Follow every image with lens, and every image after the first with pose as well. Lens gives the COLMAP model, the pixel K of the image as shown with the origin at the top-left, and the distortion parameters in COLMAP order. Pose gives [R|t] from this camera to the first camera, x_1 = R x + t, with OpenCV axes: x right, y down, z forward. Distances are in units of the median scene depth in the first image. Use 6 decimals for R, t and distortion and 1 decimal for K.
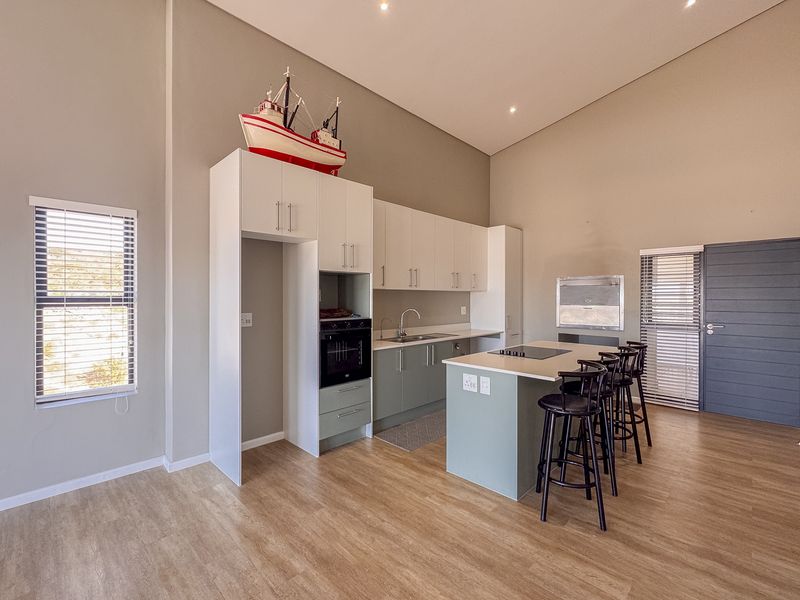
lens RADIAL K [[357.3, 0, 400.5], [0, 357.3, 304.4], [0, 0, 1]] dist [-0.001756, 0.000102]
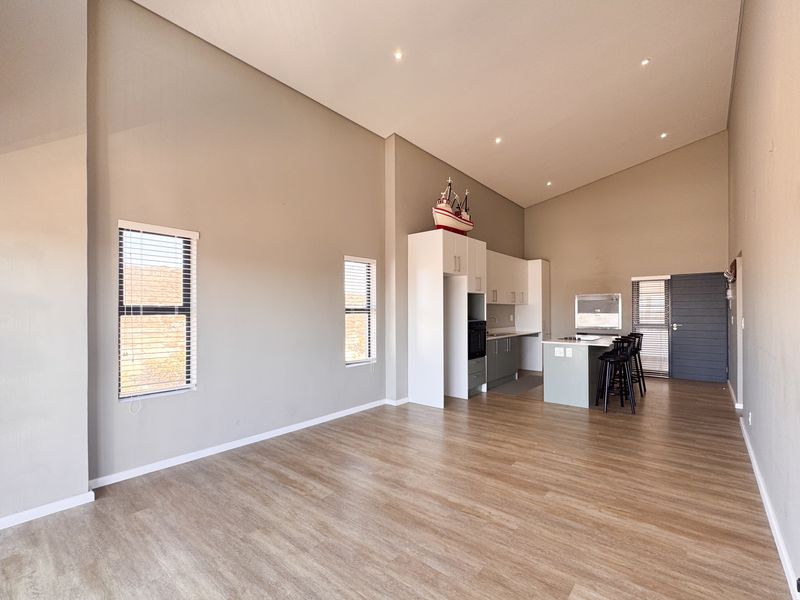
lens RADIAL K [[362.5, 0, 409.6], [0, 362.5, 313.6], [0, 0, 1]] dist [0.028106, -0.000039]
pose [[0.995047, -0.003847, 0.099333, -0.502275], [0.004614, 0.999961, -0.007492, 0.013933], [-0.099300, 0.007913, 0.995026, -0.549141]]
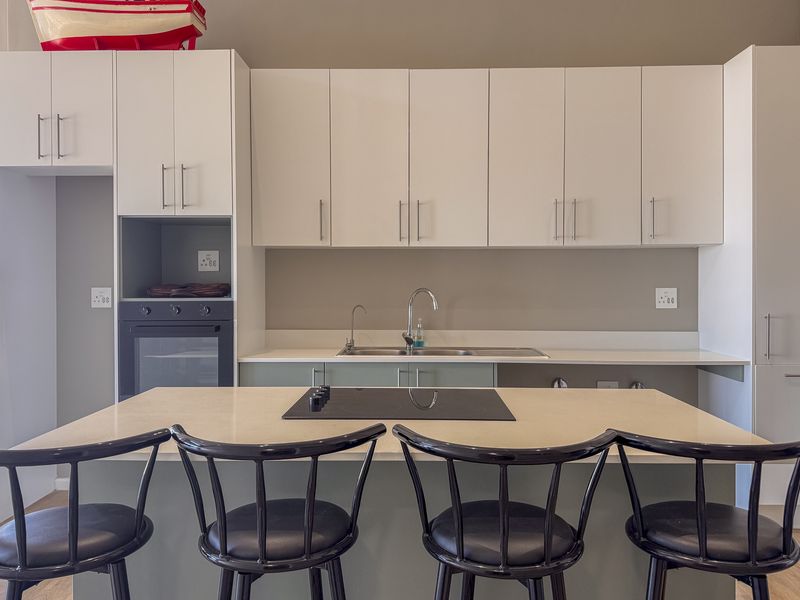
lens RADIAL K [[640.3, 0, 410.0], [0, 640.3, 289.1], [0, 0, 1]] dist [0.112143, -0.230204]
pose [[0.678145, 0.007595, -0.734889, 0.661143], [-0.013355, 0.999909, -0.001990, 0.016410], [0.734807, 0.011164, 0.678185, 0.449409]]
